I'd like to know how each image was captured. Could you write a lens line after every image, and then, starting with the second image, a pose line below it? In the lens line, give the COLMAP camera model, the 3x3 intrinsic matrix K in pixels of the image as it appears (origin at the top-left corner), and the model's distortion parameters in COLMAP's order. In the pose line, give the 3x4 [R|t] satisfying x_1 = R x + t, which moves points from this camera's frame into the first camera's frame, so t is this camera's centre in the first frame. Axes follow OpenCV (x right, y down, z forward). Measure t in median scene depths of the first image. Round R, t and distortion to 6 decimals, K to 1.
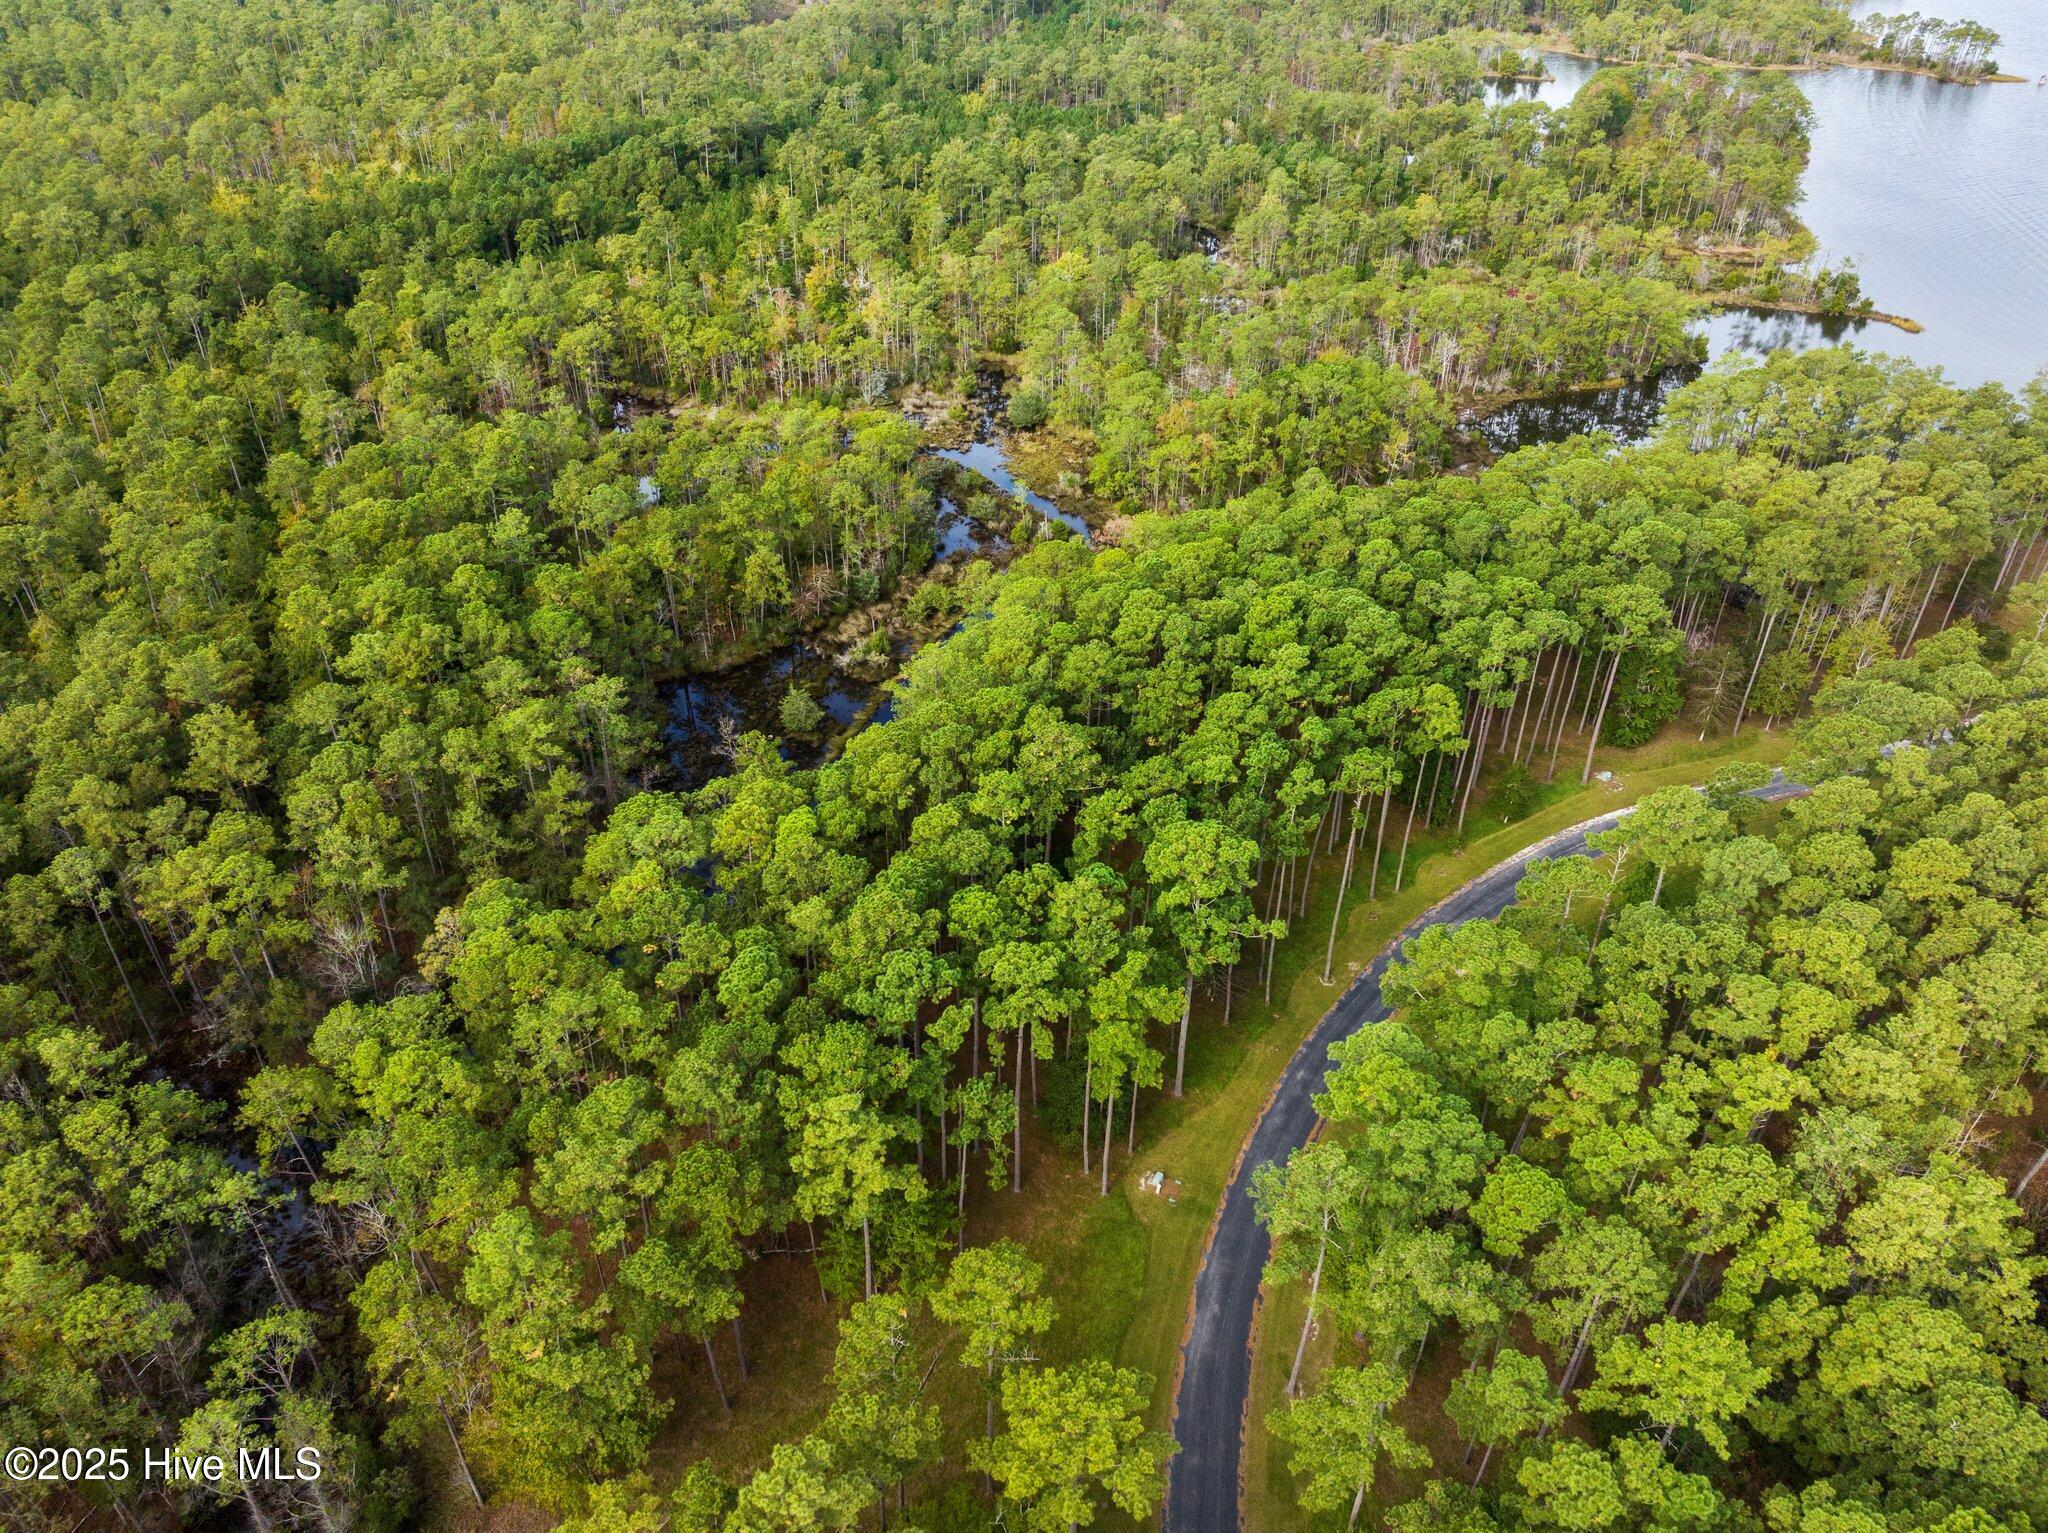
lens RADIAL K [[1415.1, 0, 1024.0], [0, 1415.1, 766.5], [0, 0, 1]] dist [-0.050559, 0.021518]
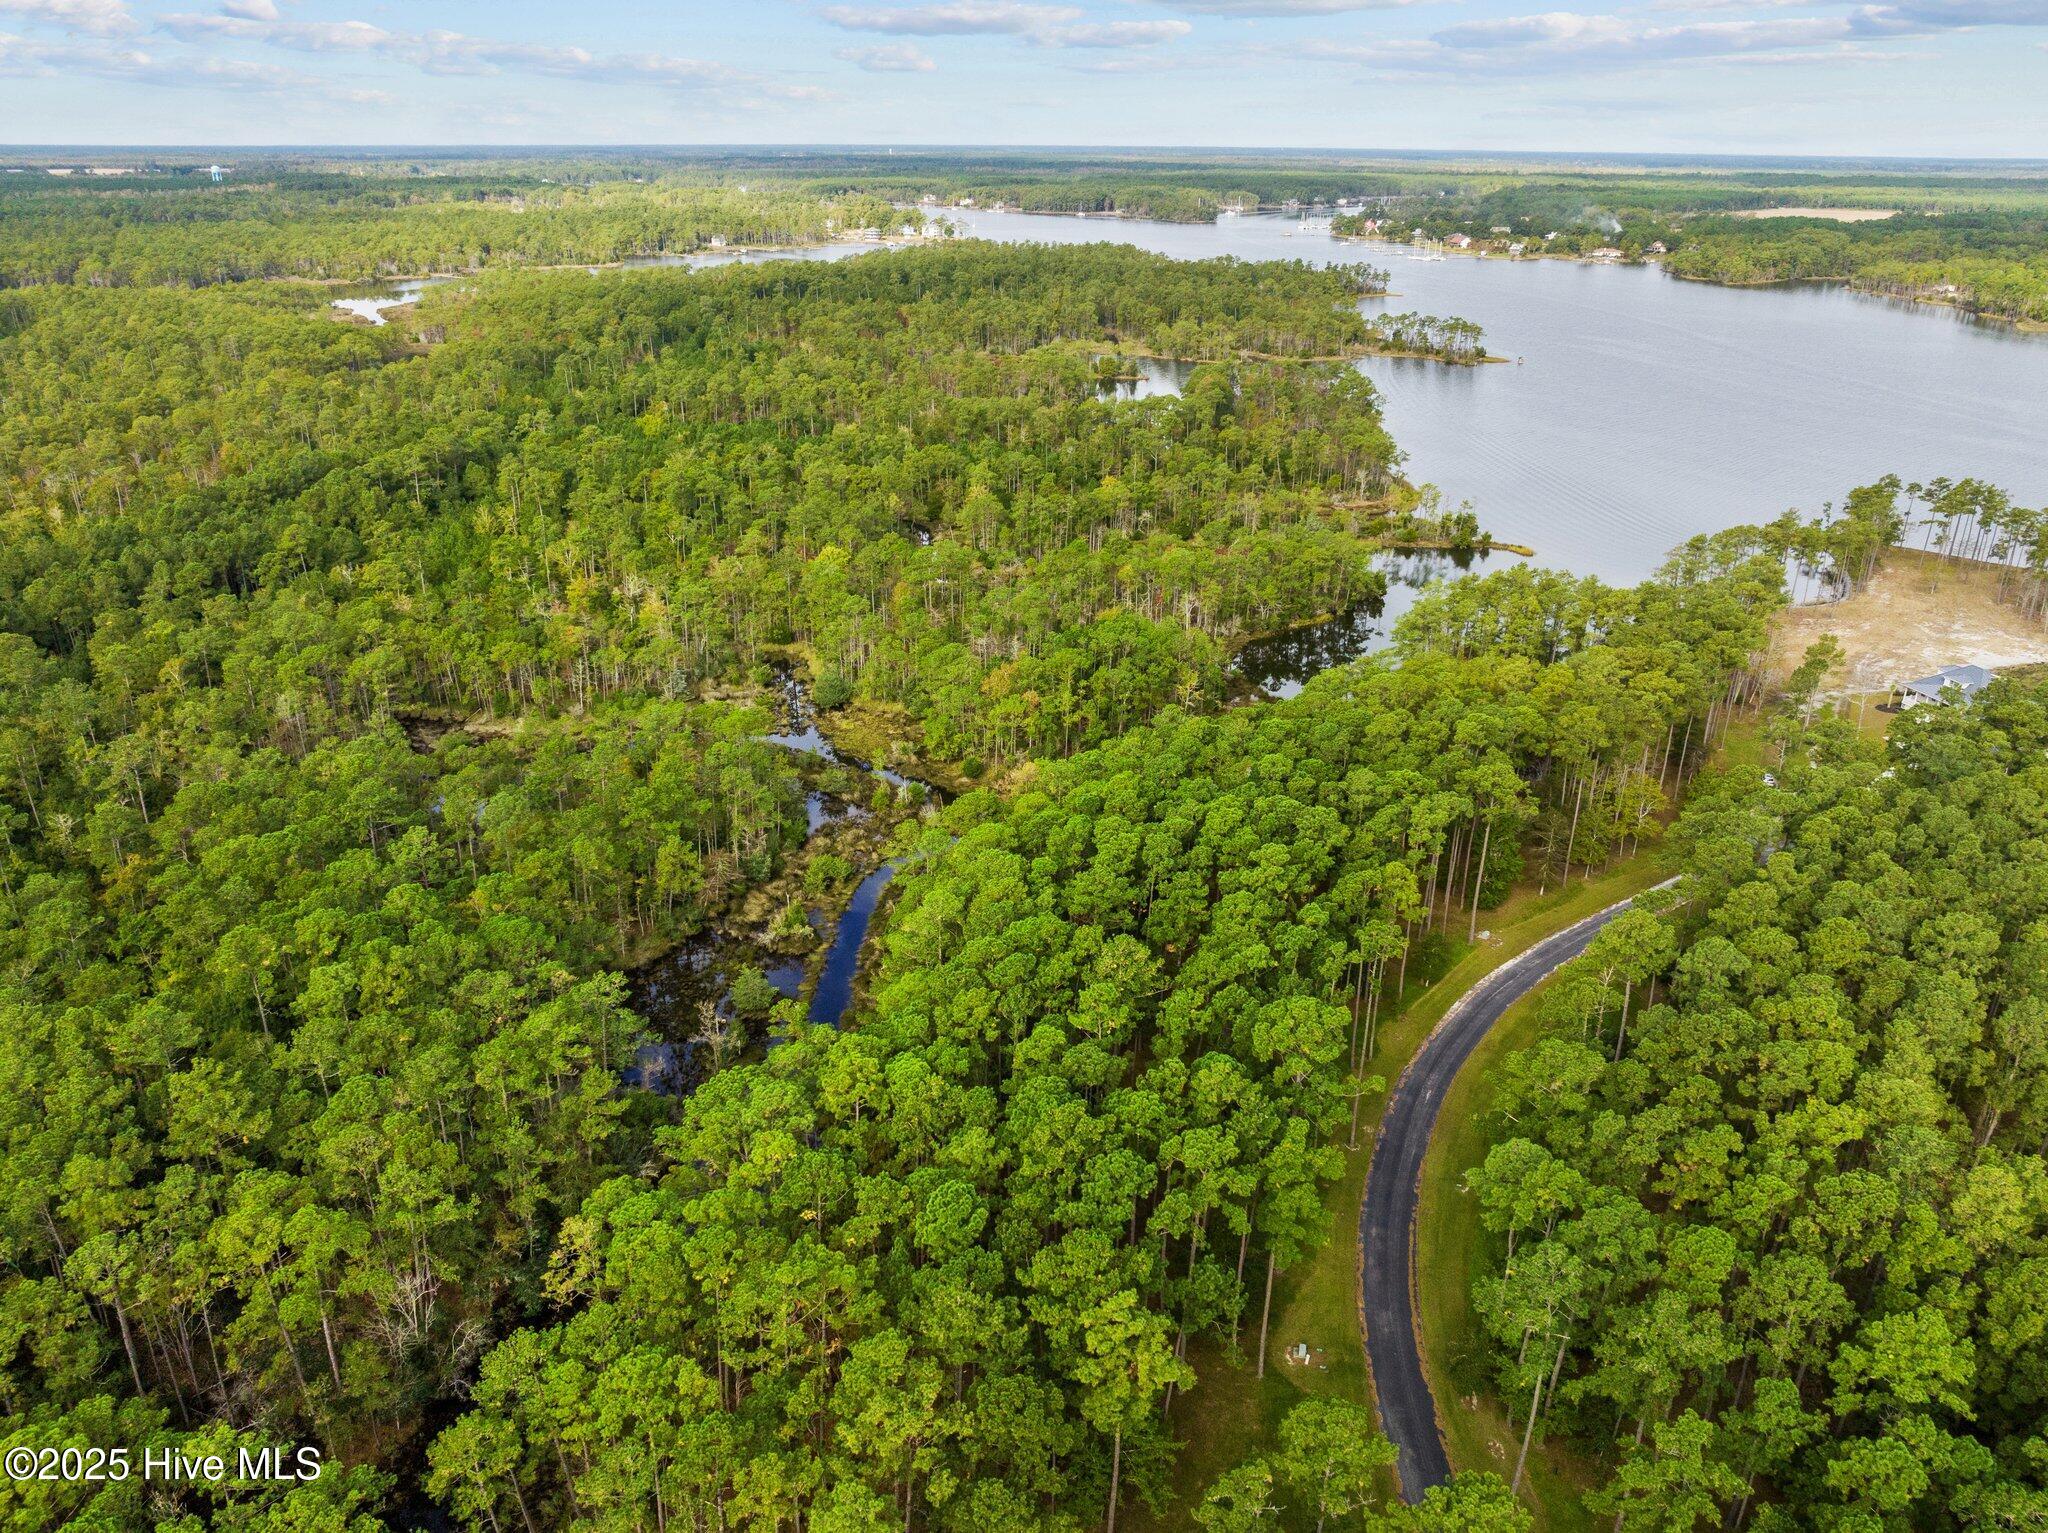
lens RADIAL K [[1414.9, 0, 1024.0], [0, 1414.9, 766.5], [0, 0, 1]] dist [-0.023960, 0.004252]
pose [[0.957126, -0.112185, 0.267068, -0.152891], [0.163048, 0.970687, -0.176587, 0.010367], [-0.239429, 0.212561, 0.947361, -0.016712]]
